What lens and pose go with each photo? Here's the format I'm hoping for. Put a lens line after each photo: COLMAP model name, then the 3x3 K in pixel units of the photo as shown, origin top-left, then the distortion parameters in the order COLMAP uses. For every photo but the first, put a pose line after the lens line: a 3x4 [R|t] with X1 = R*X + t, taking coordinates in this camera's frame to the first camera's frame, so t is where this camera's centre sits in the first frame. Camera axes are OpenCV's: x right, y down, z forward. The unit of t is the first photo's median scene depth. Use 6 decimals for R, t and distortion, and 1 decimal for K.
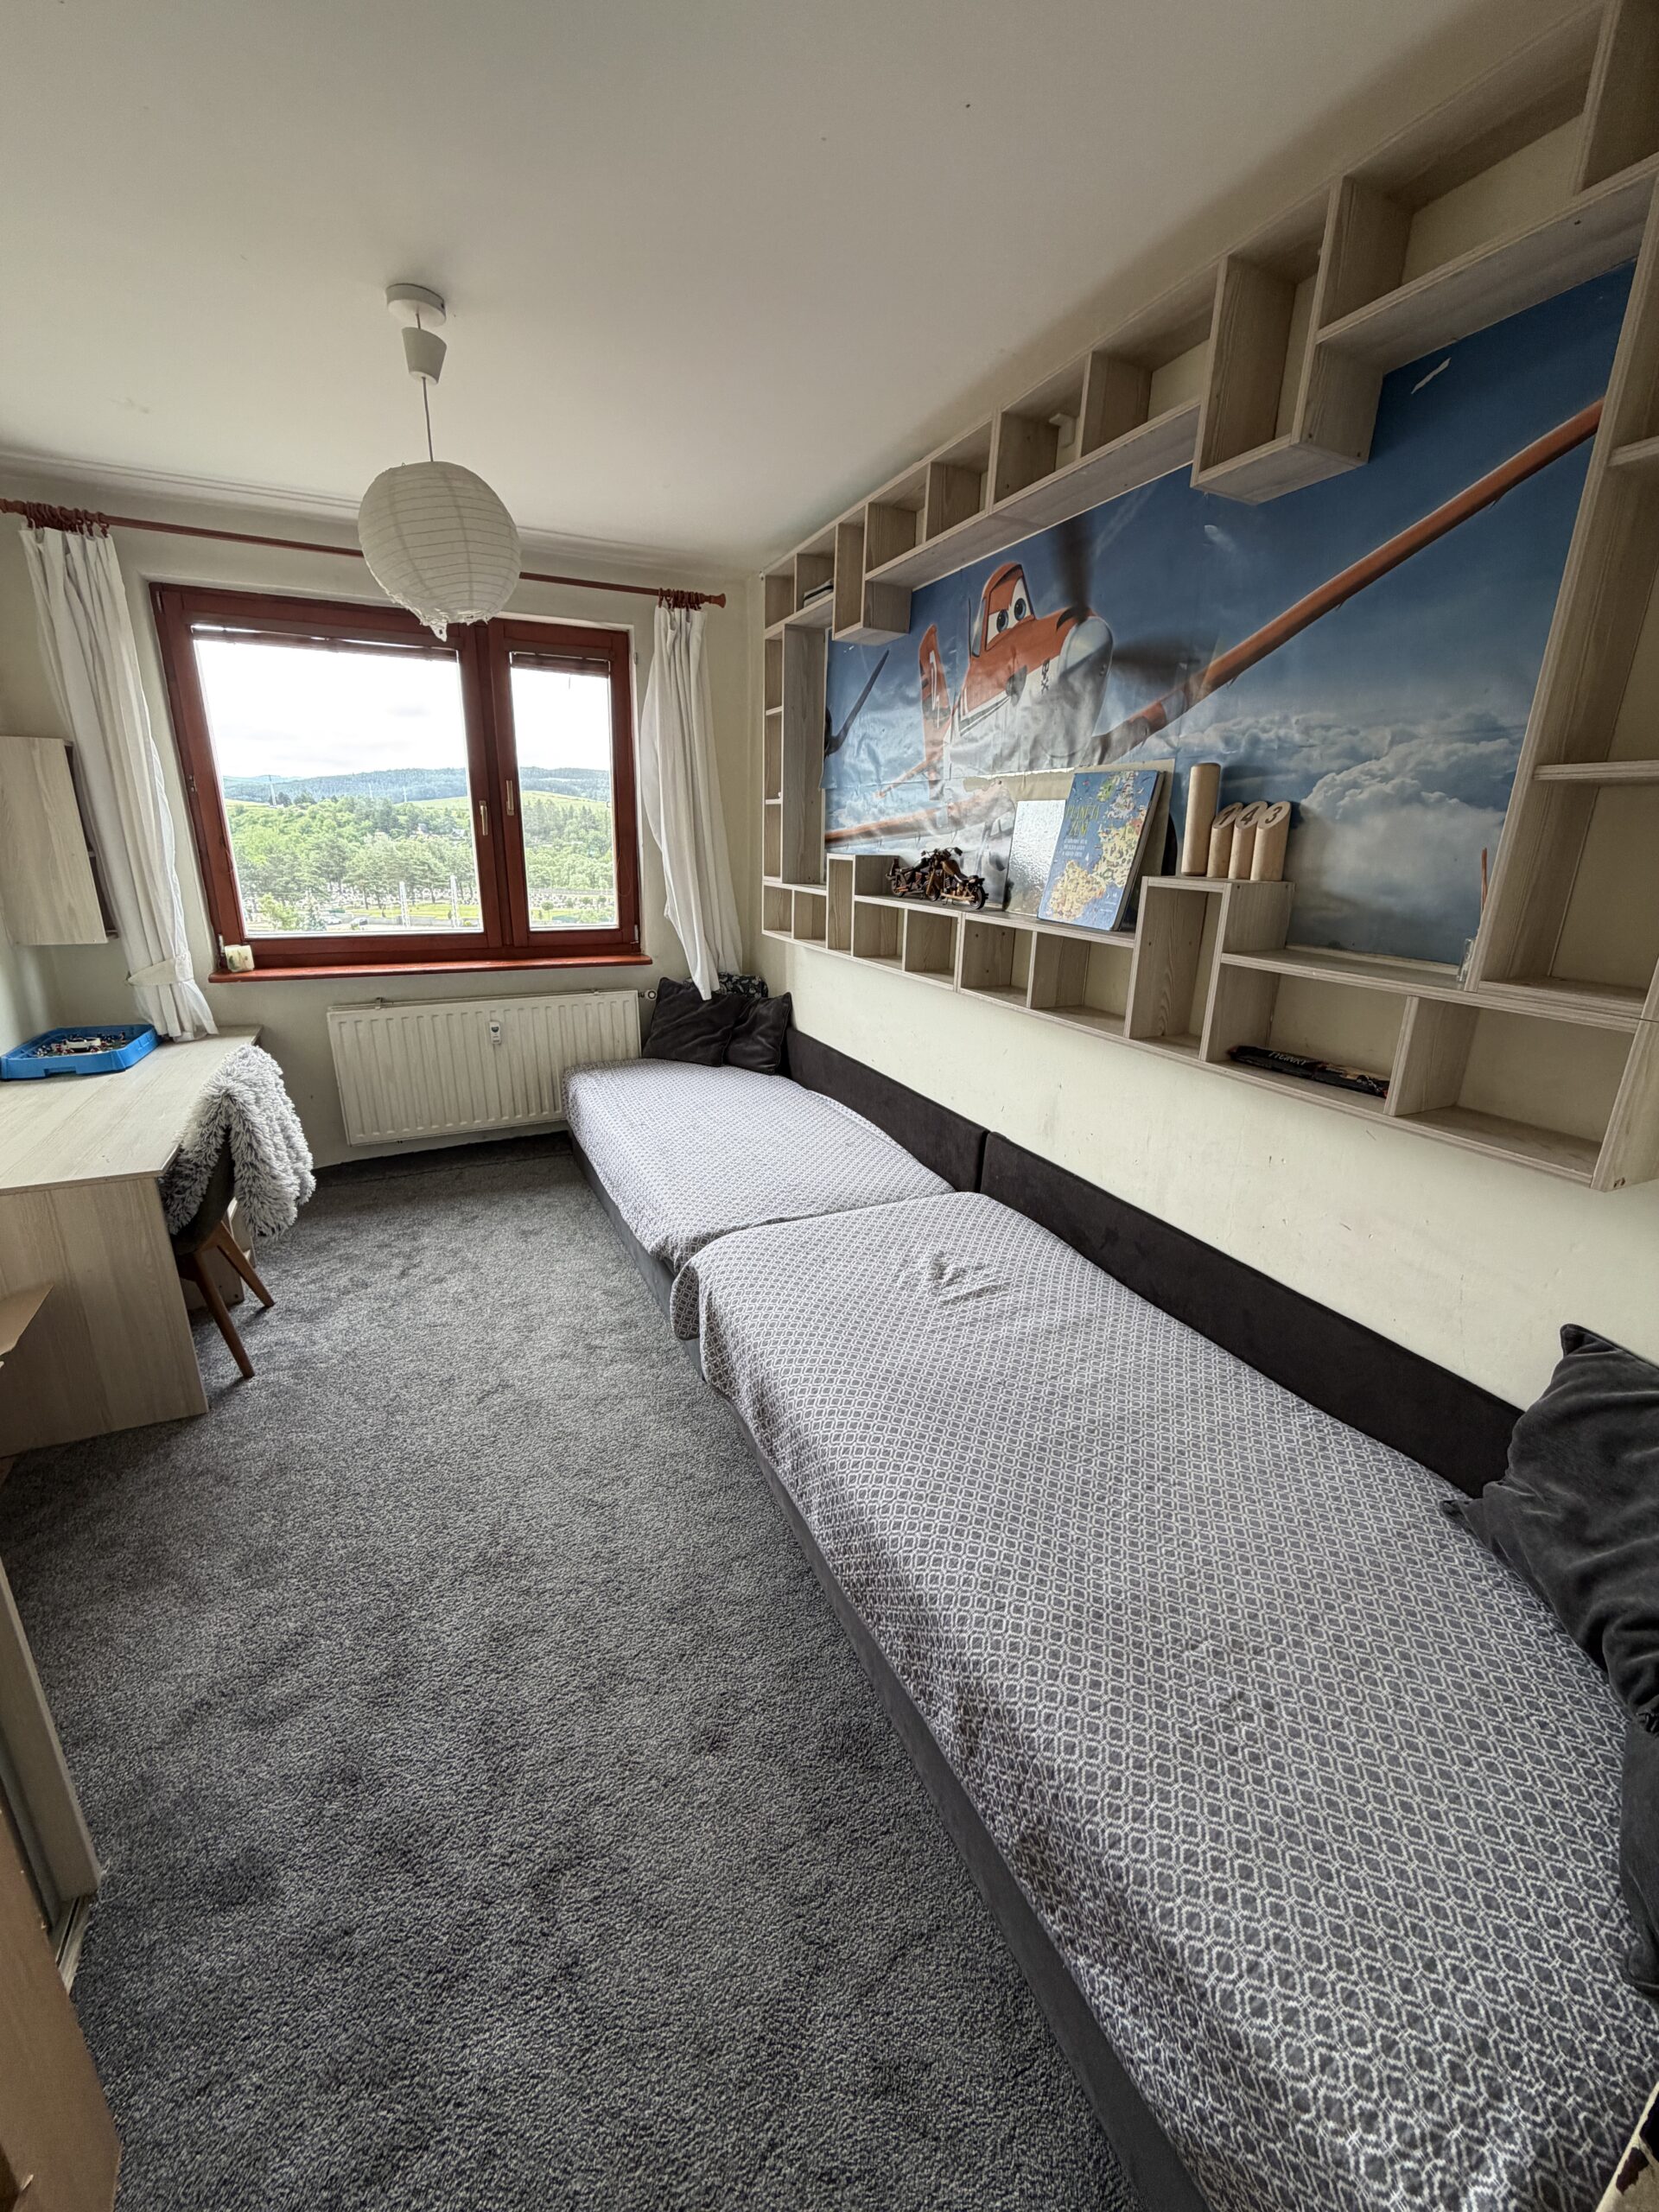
lens RADIAL K [[880.1, 0, 824.1], [0, 880.1, 1100.1], [0, 0, 1]] dist [0.000479, 0.000215]
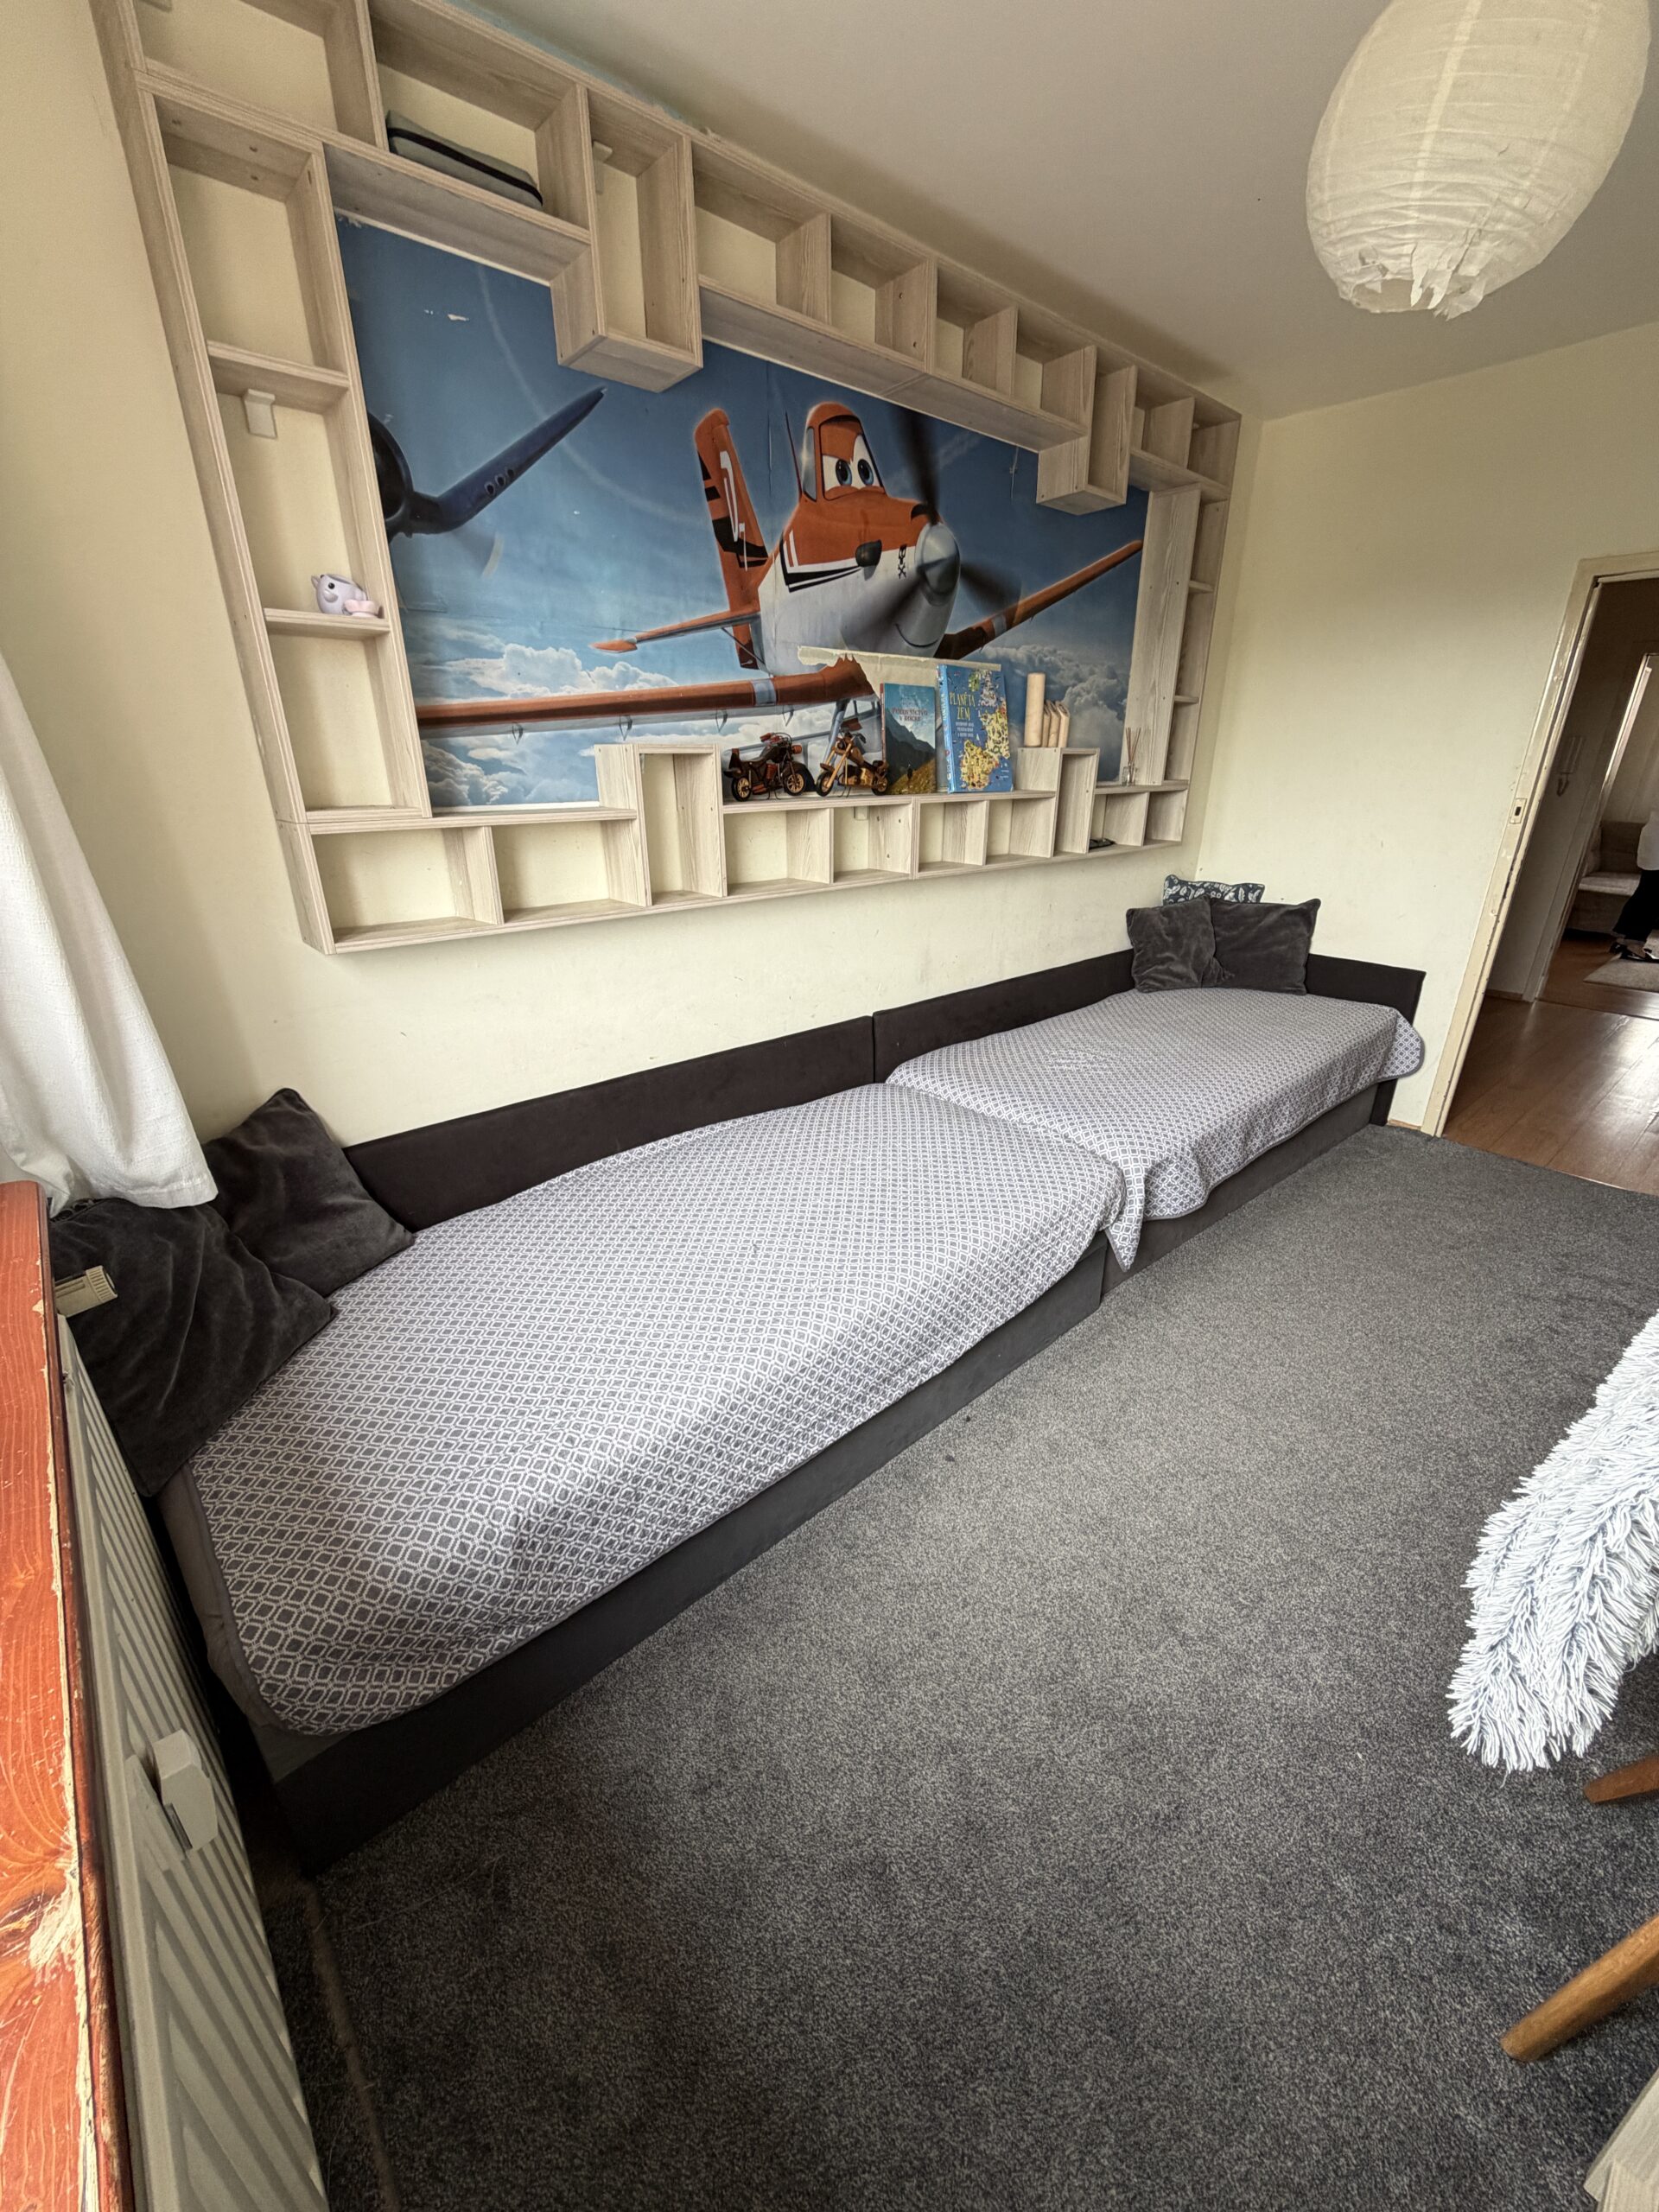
lens RADIAL K [[877.1, 0, 828.4], [0, 877.1, 1118.0], [0, 0, 1]] dist [0.000908, 0.000003]
pose [[-0.290678, -0.380258, 0.878015, -0.449912], [0.276996, 0.844901, 0.457620, -0.208695], [-0.915849, 0.376227, -0.140264, 0.732633]]
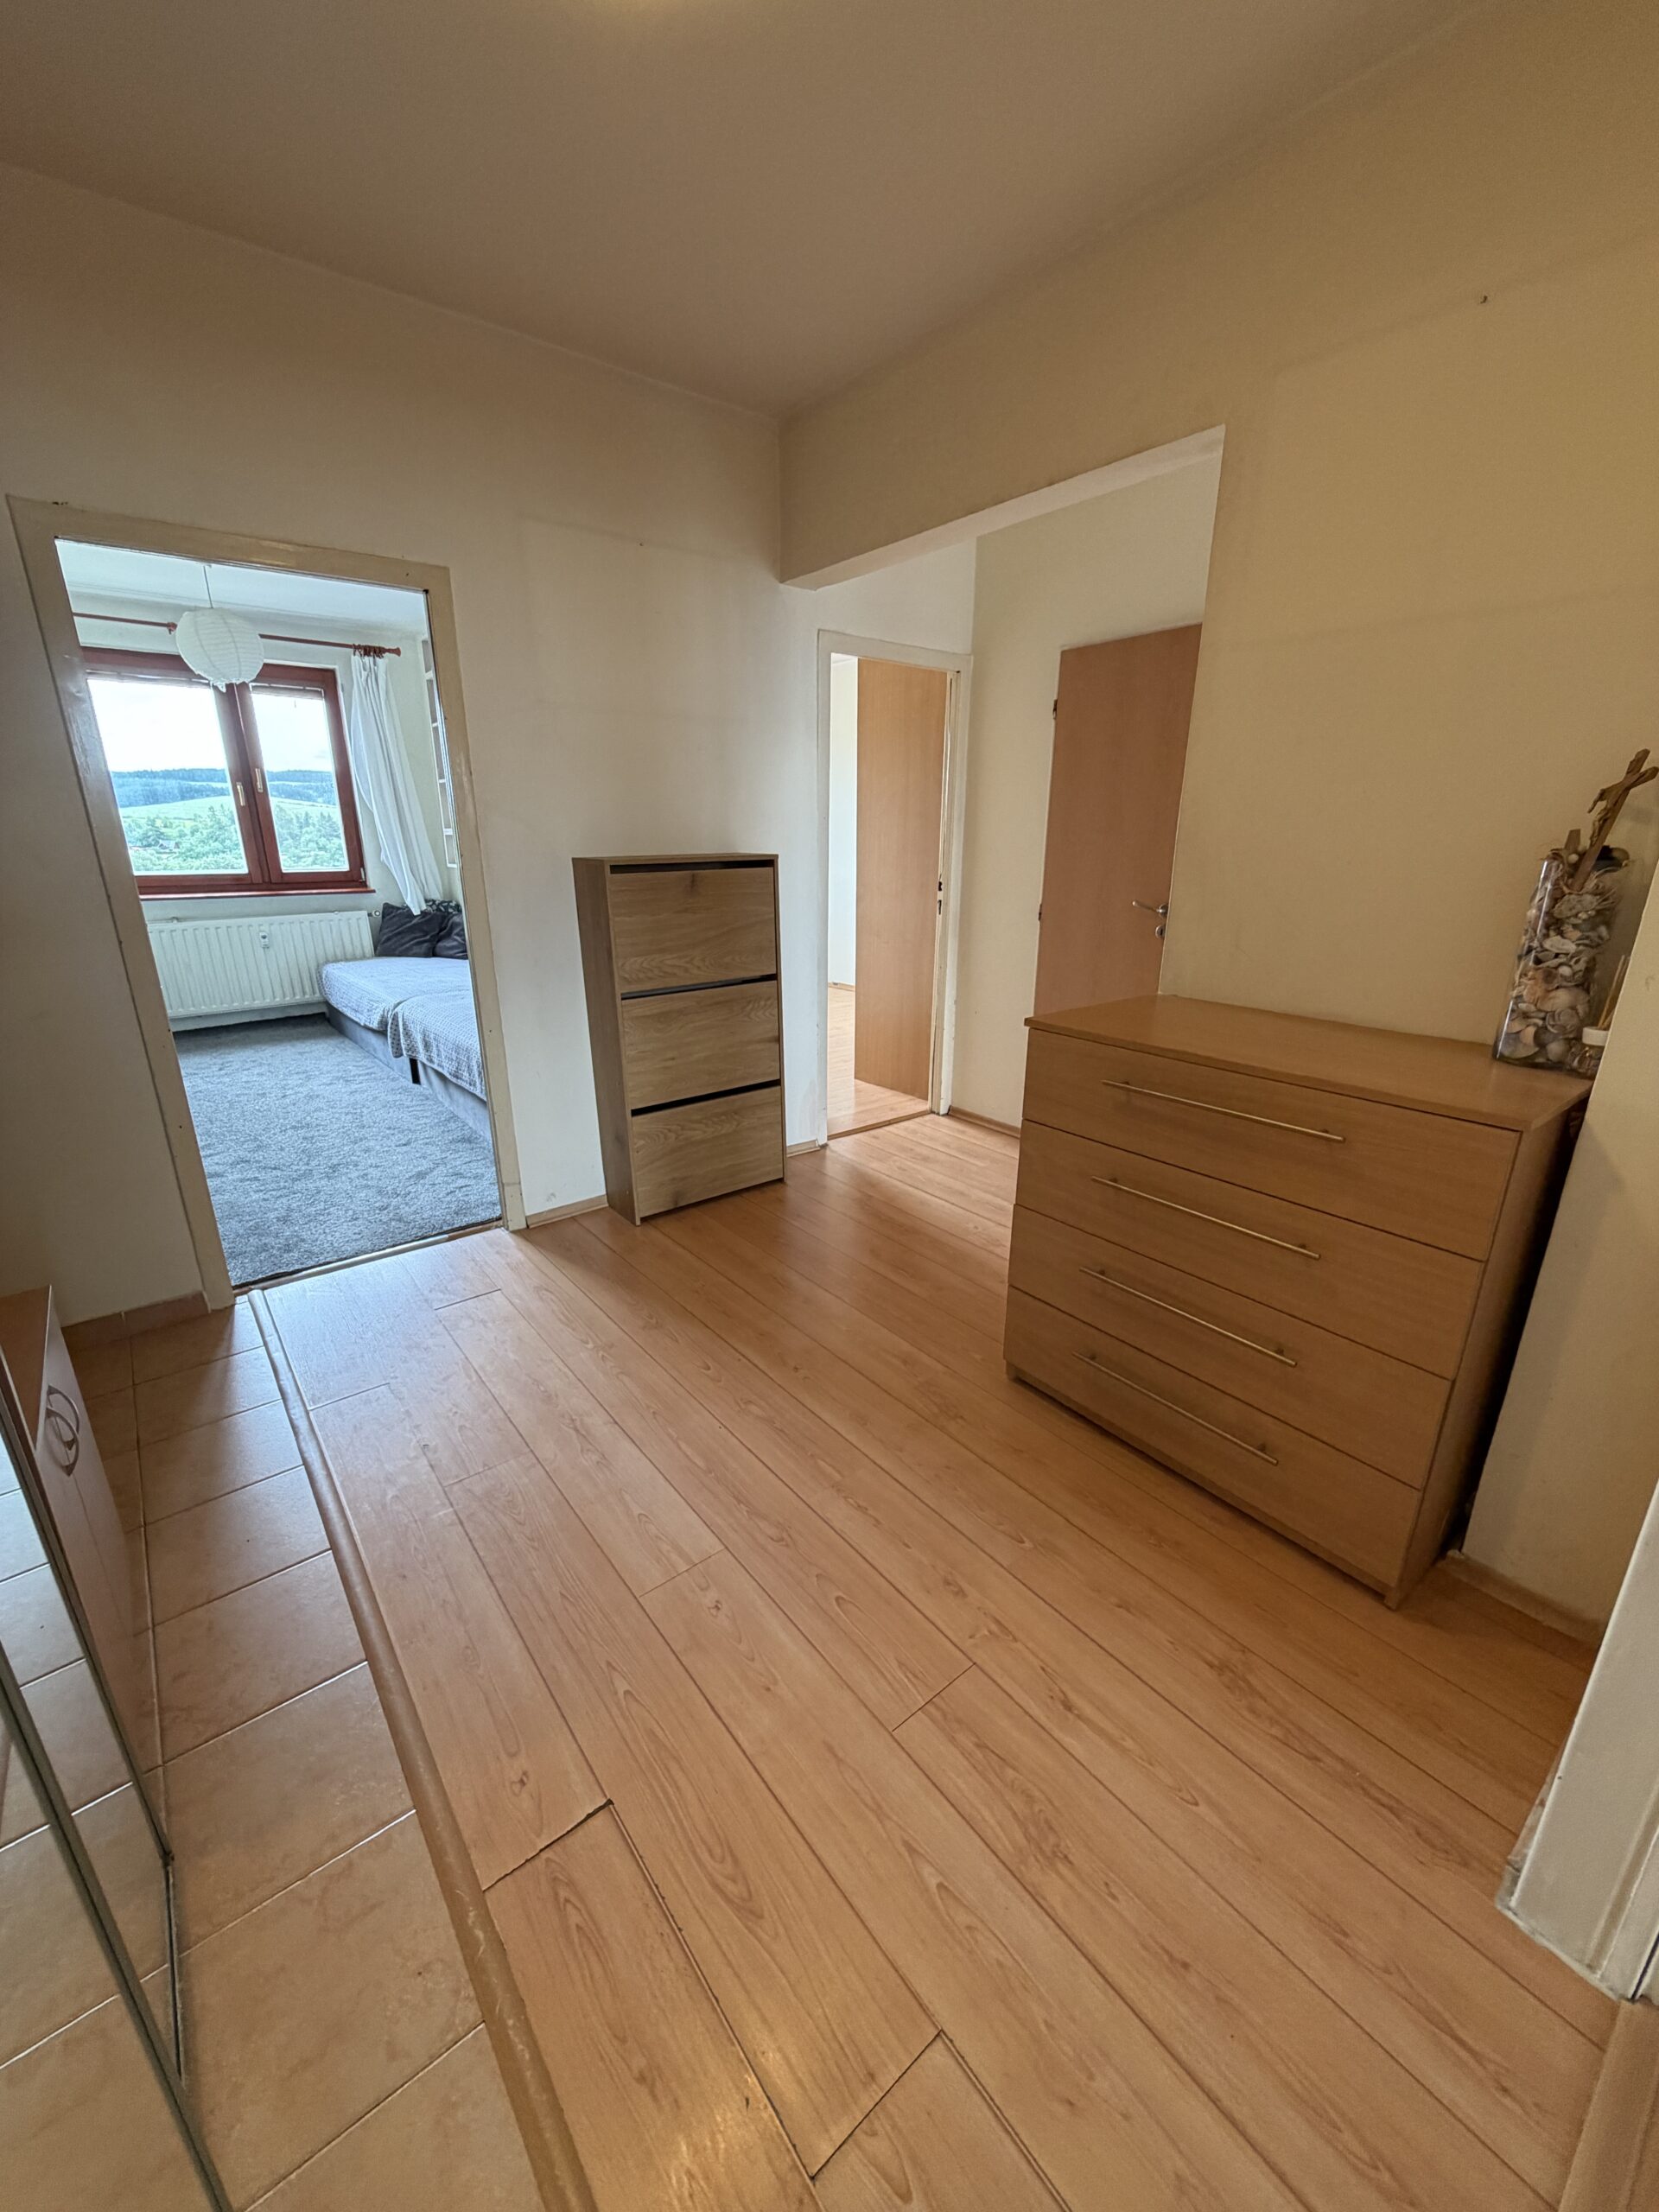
lens RADIAL K [[877.1, 0, 828.4], [0, 877.1, 1118.0], [0, 0, 1]] dist [0.000908, 0.000003]
pose [[0.969958, -0.091449, 0.225428, 0.209369], [0.087460, 0.995785, 0.027640, 0.294087], [-0.227005, -0.007094, 0.973868, -0.732858]]
